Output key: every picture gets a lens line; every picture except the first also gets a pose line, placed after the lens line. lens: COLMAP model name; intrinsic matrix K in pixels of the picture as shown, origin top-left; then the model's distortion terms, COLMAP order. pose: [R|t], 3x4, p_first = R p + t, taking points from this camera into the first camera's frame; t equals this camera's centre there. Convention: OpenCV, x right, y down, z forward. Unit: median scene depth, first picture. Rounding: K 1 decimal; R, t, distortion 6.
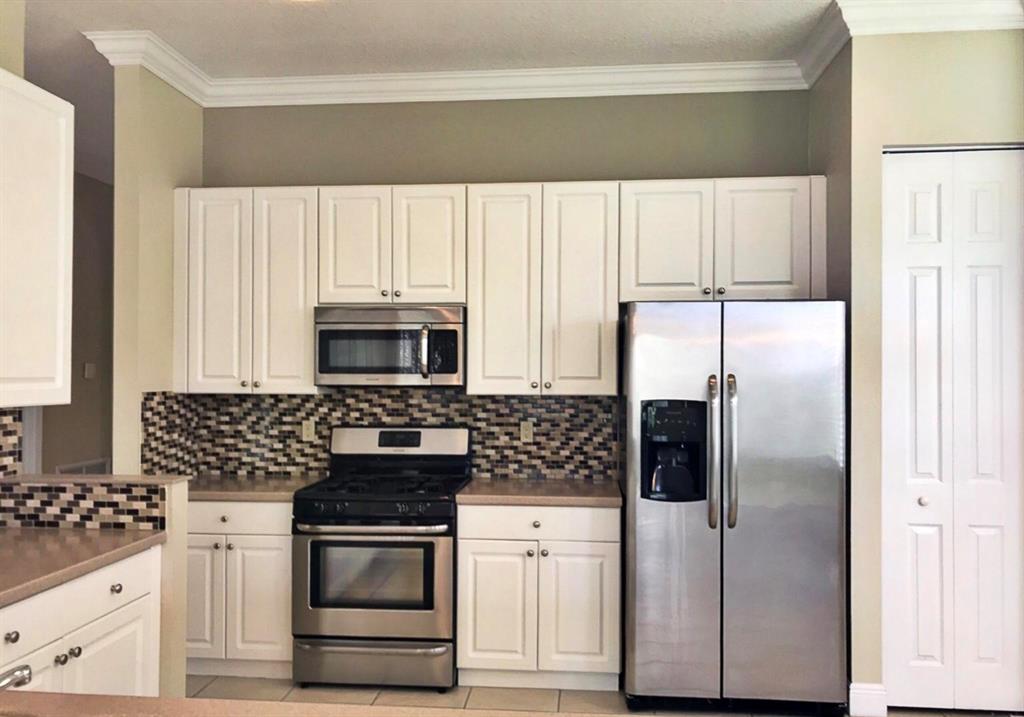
lens RADIAL K [[846.9, 0, 507.8], [0, 846.9, 367.9], [0, 0, 1]] dist [0.089608, -0.129259]
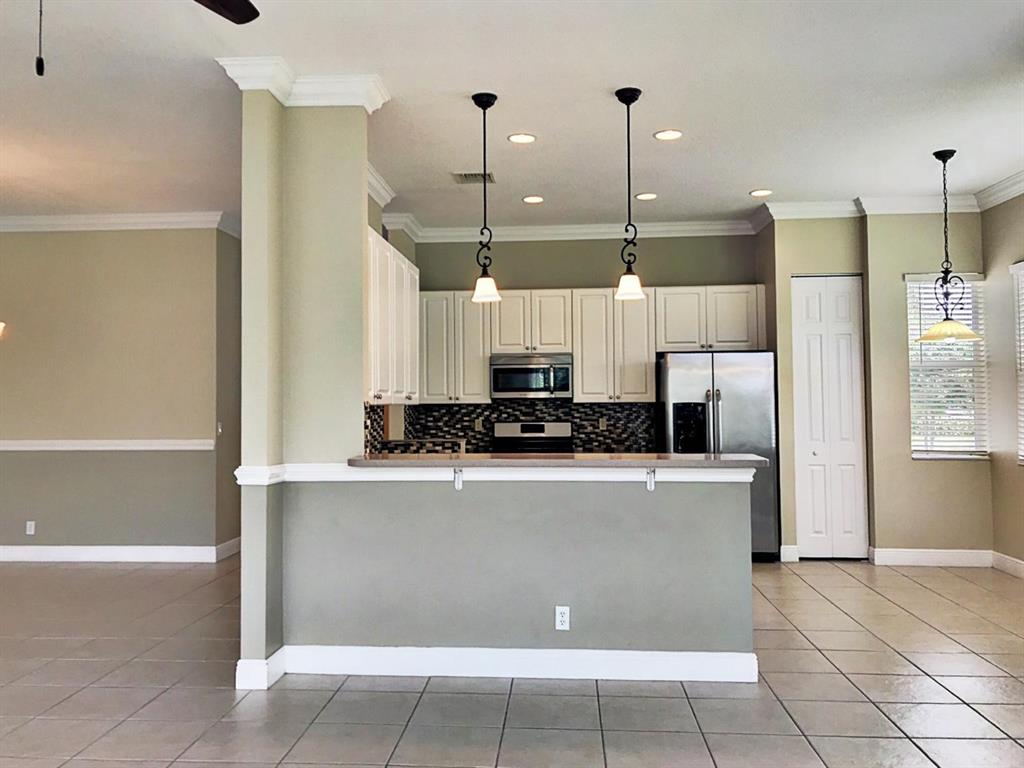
lens RADIAL K [[849.5, 0, 505.5], [0, 849.5, 369.6], [0, 0, 1]] dist [0.119672, -0.315412]
pose [[0.999609, -0.010198, 0.026053, -0.236901], [0.011001, 0.999463, -0.030863, 0.014576], [-0.025725, 0.031137, 0.999184, -0.817238]]
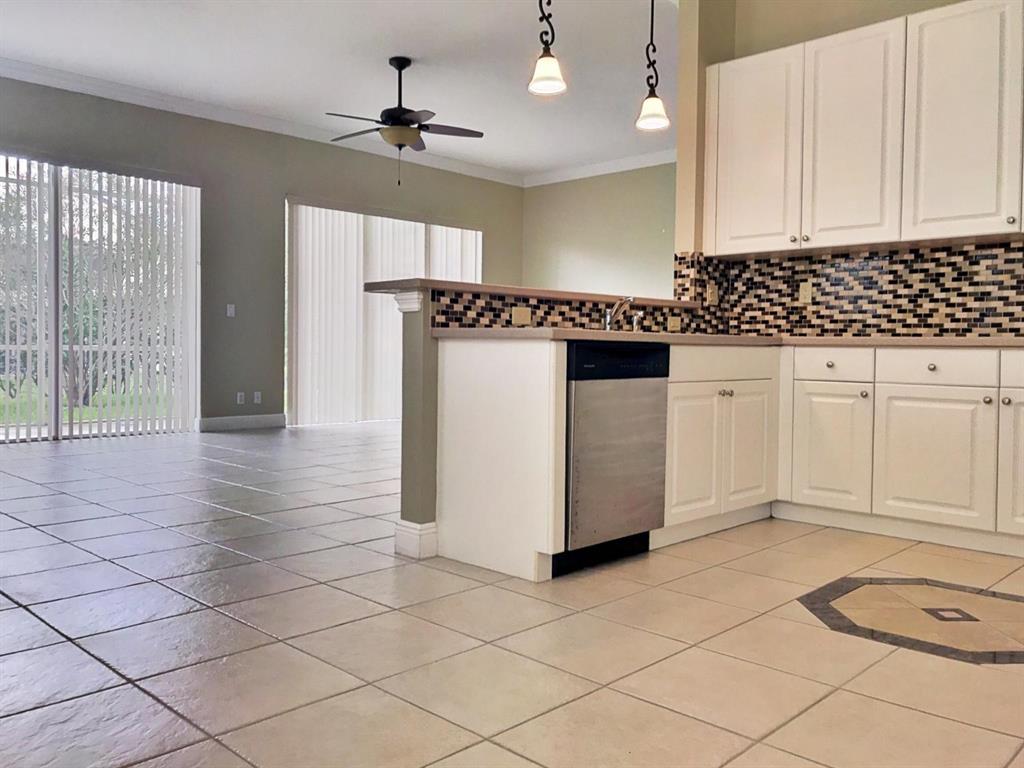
lens RADIAL K [[850.9, 0, 500.9], [0, 850.9, 368.0], [0, 0, 1]] dist [0.037009, -0.011679]
pose [[-0.625083, 0.008489, -0.780512, 0.621272], [-0.009448, 0.999785, 0.018440, 0.149890], [0.780501, 0.018901, -0.624868, 0.714601]]
